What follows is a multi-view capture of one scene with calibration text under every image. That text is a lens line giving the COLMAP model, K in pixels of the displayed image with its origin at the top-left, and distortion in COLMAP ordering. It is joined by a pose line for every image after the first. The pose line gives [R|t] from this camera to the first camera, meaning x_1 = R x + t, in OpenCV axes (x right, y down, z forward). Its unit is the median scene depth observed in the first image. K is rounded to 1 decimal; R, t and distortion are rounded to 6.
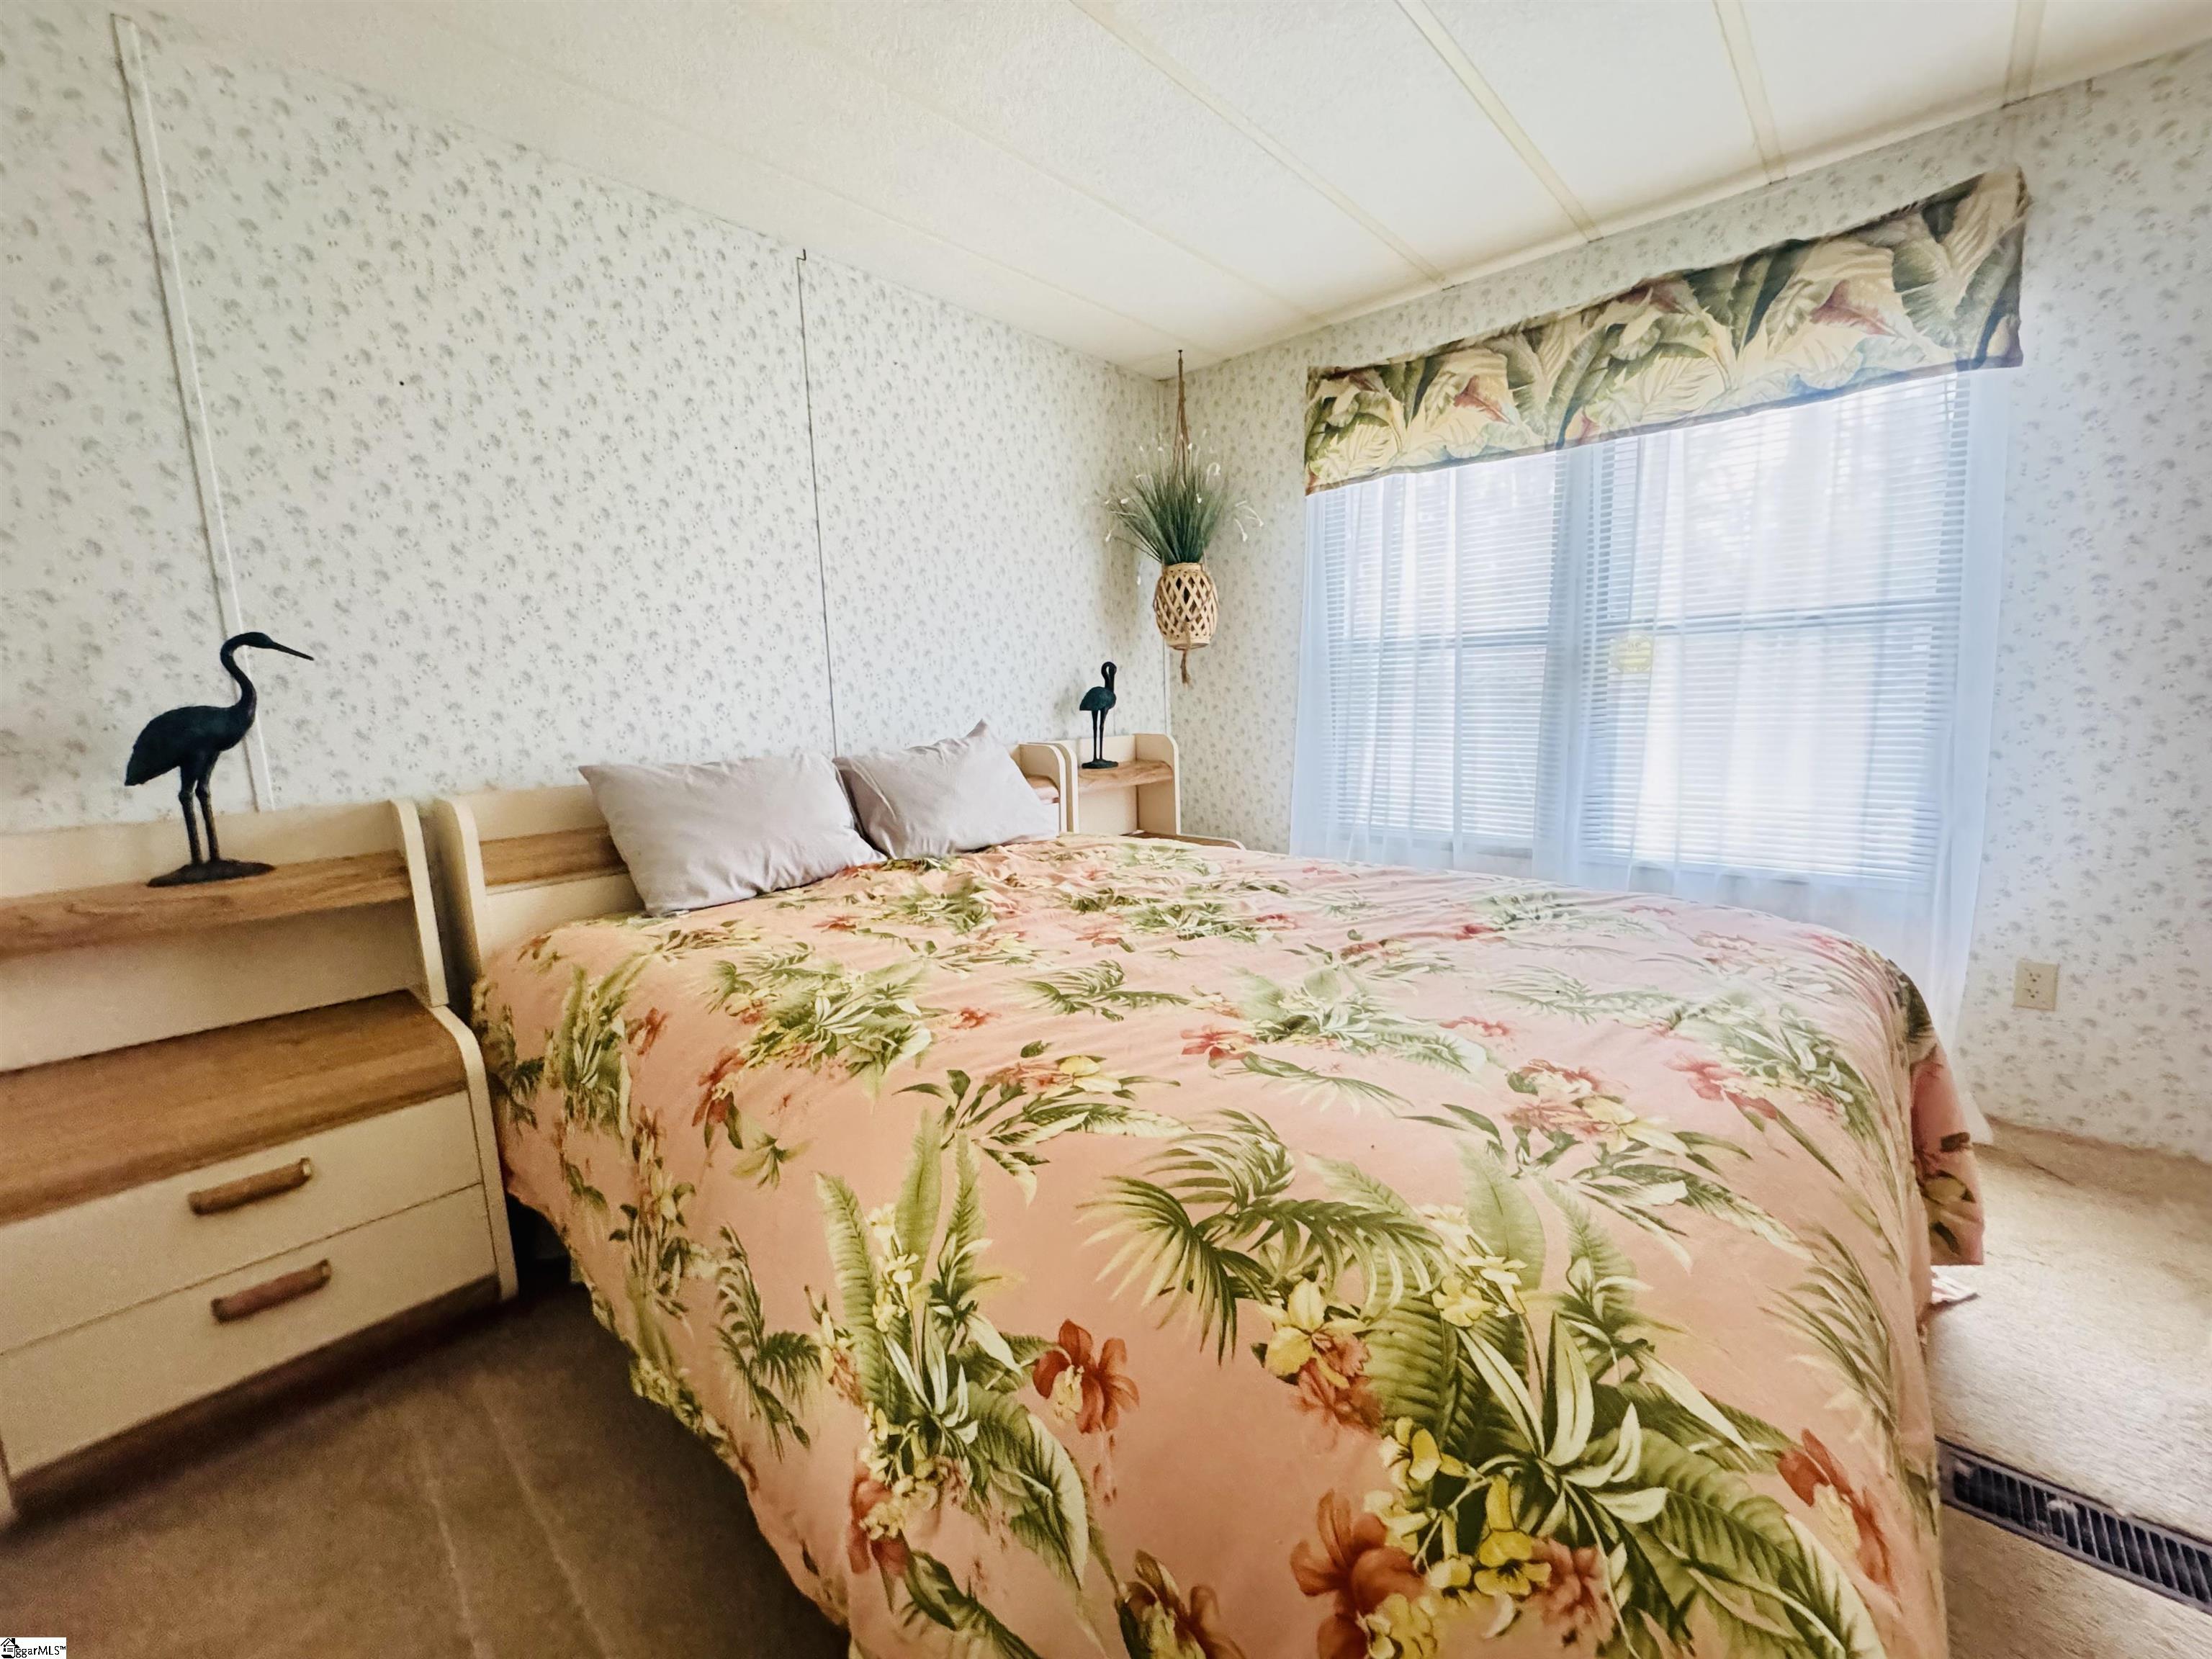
lens RADIAL K [[880.7, 0, 1078.1], [0, 880.7, 825.0], [0, 0, 1]] dist [-0.005574, 0.001233]
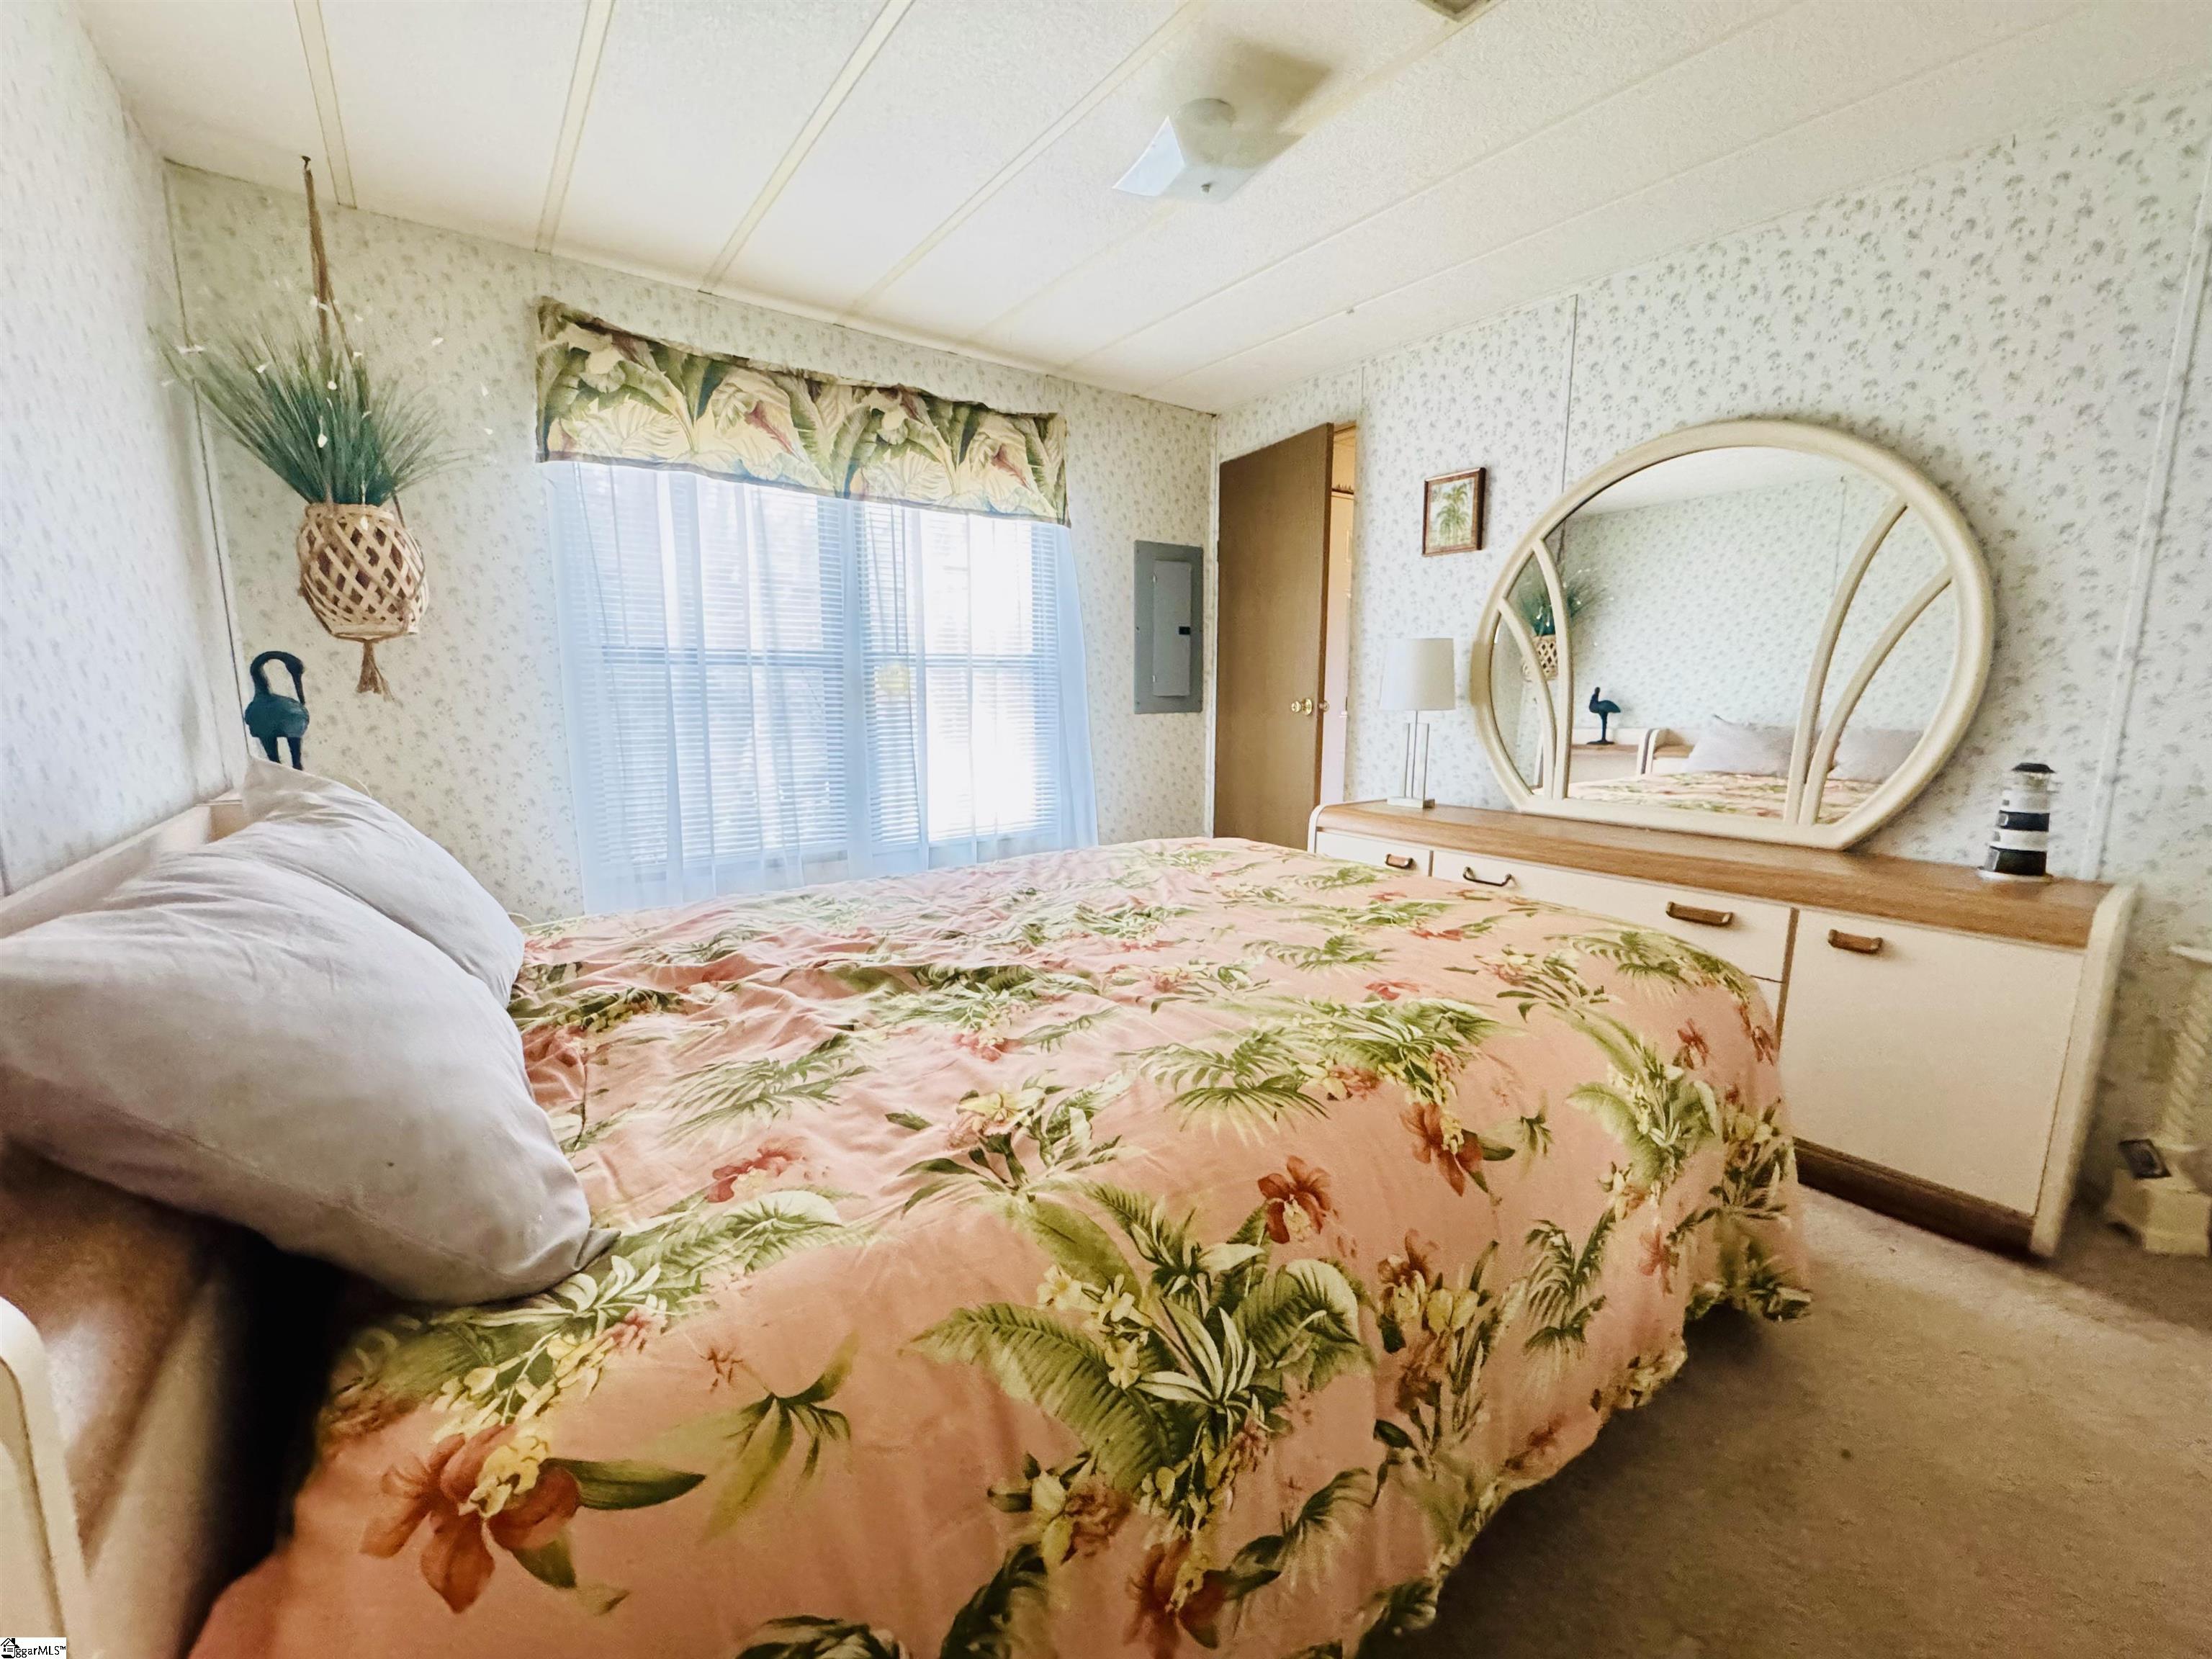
lens RADIAL K [[880.7, 0, 1107.1], [0, 880.7, 836.5], [0, 0, 1]] dist [-0.005574, 0.001233]
pose [[0.189278, -0.126848, 0.973696, -0.580466], [0.145355, 0.984315, 0.099976, -0.061147], [-0.971106, 0.122608, 0.204747, 0.505105]]
